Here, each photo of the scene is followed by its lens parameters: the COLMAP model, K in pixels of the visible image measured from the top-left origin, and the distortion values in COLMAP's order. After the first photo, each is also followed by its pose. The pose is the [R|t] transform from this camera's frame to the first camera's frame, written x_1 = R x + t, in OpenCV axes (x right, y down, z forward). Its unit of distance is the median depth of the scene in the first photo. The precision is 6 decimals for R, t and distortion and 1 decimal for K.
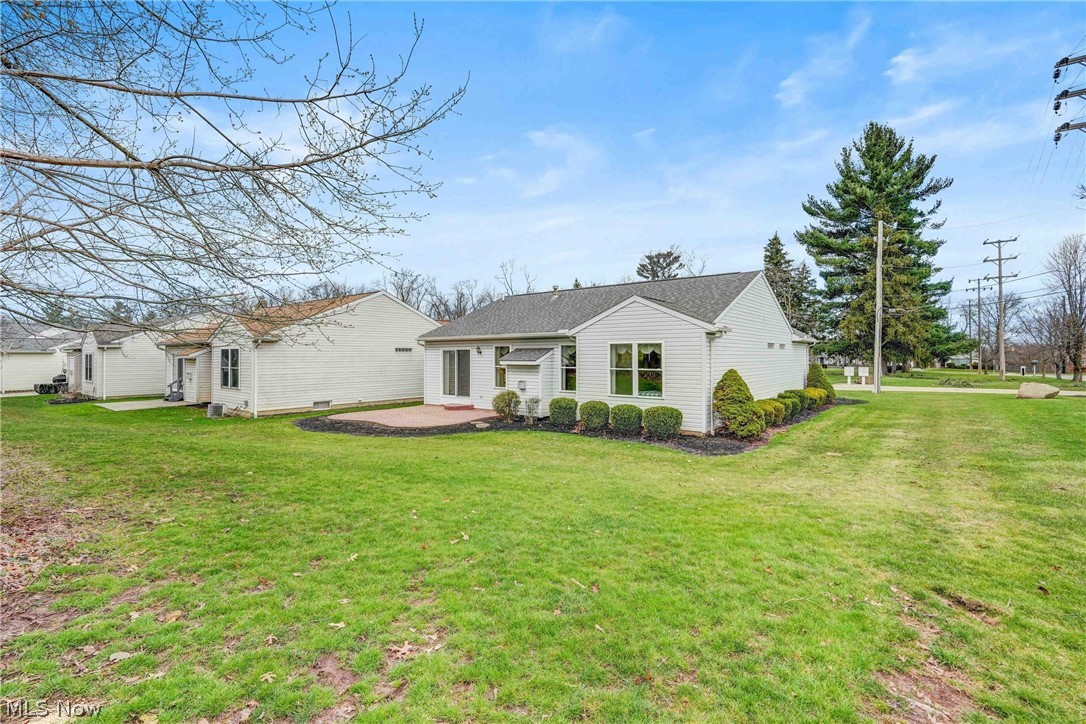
lens RADIAL K [[489.8, 0, 543.0], [0, 489.8, 362.0], [0, 0, 1]] dist [-0.001225, -0.000043]
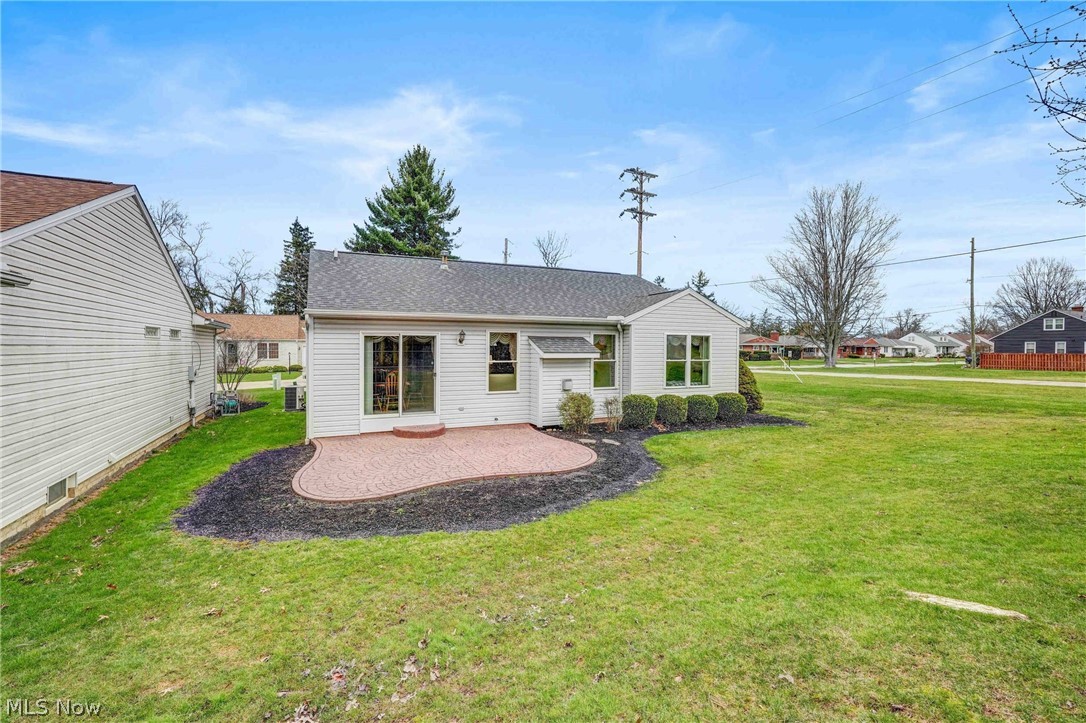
lens RADIAL K [[482.5, 0, 536.4], [0, 482.5, 350.6], [0, 0, 1]] dist [-0.004802, 0.000002]
pose [[0.469095, -0.004900, 0.883134, -0.752523], [0.006547, 0.999976, 0.002071, -0.008282], [-0.883124, 0.004810, 0.469116, 0.717632]]
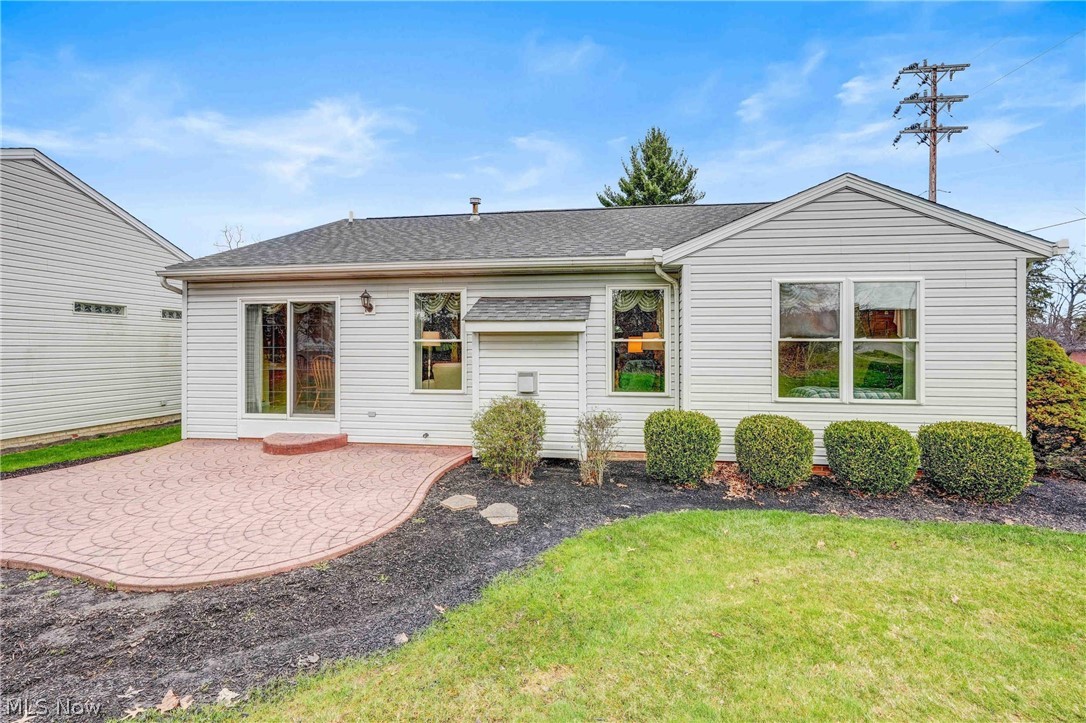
lens RADIAL K [[482.5, 0, 536.4], [0, 482.5, 350.6], [0, 0, 1]] dist [-0.004802, 0.000002]
pose [[0.868890, -0.002110, 0.495001, -0.242090], [0.004308, 0.999985, -0.003300, 0.021907], [-0.494986, 0.005000, 0.868886, 0.674741]]
